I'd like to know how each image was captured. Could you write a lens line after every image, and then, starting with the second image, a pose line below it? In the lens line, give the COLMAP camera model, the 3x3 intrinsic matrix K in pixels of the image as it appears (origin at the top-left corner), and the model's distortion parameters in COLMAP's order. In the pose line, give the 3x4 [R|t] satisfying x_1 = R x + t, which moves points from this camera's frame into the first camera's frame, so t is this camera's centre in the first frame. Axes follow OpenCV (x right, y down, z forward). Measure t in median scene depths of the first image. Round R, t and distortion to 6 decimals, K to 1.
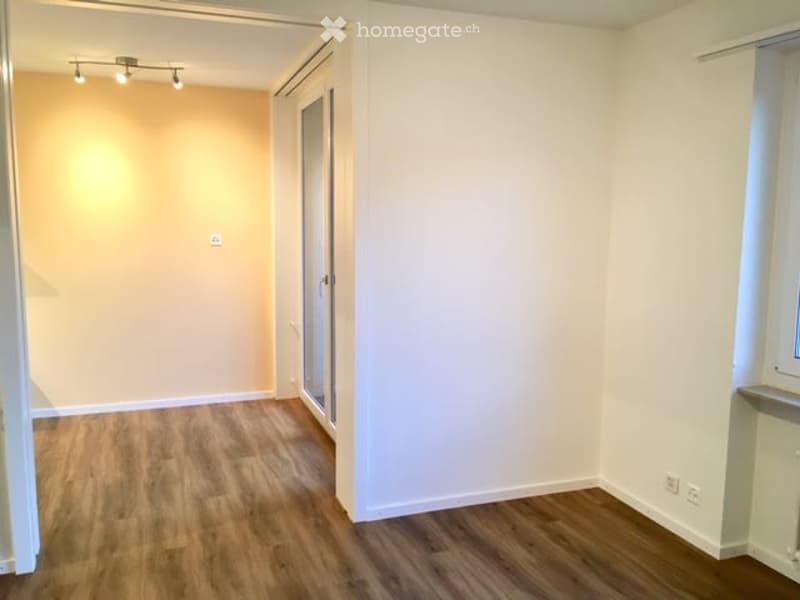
lens RADIAL K [[674.9, 0, 397.9], [0, 674.9, 300.0], [0, 0, 1]] dist [0.047149, -0.067971]
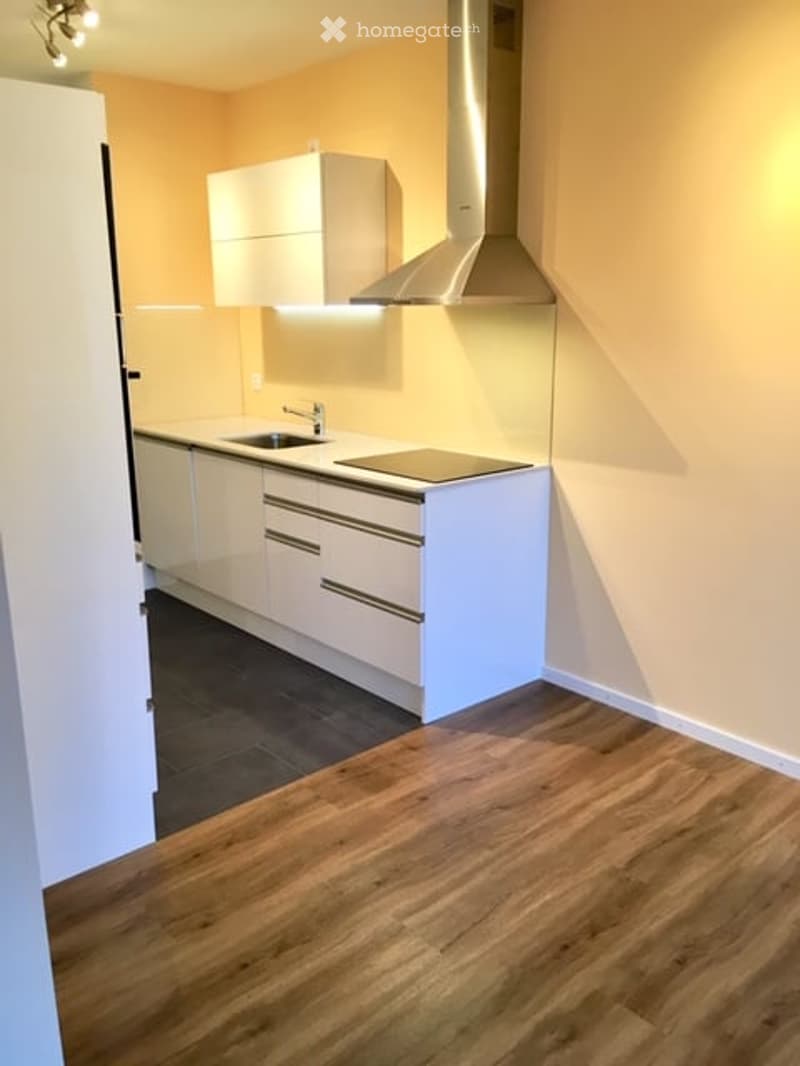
lens RADIAL K [[899.2, 0, 399.9], [0, 899.2, 533.9], [0, 0, 1]] dist [0.047149, -0.067971]
pose [[0.356262, 0.221071, -0.907857, -0.020791], [-0.104682, 0.974935, 0.196326, -0.070754], [0.928504, 0.025093, 0.370474, 0.663804]]
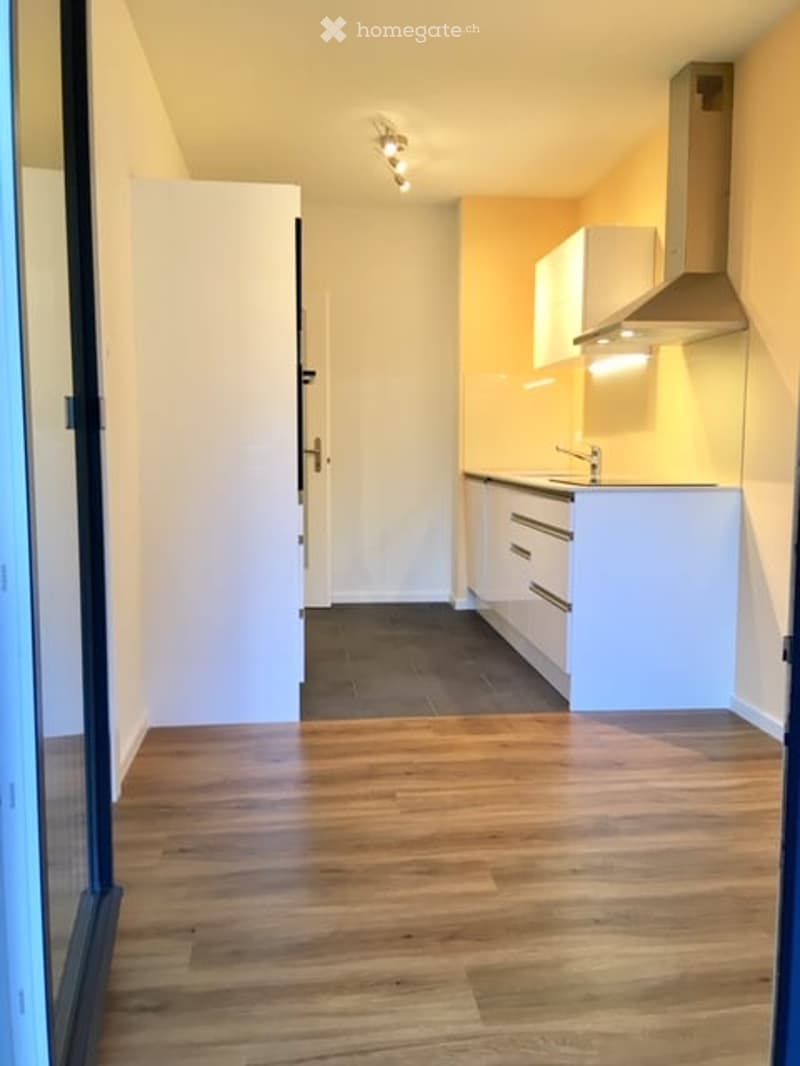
lens RADIAL K [[899.2, 0, 394.2], [0, 899.2, 536.8], [0, 0, 1]] dist [0.047149, -0.067971]
pose [[-0.252221, 0.093423, -0.963150, 0.138664], [-0.119337, 0.984728, 0.126766, -0.013407], [0.960283, 0.146912, -0.237220, 0.962510]]
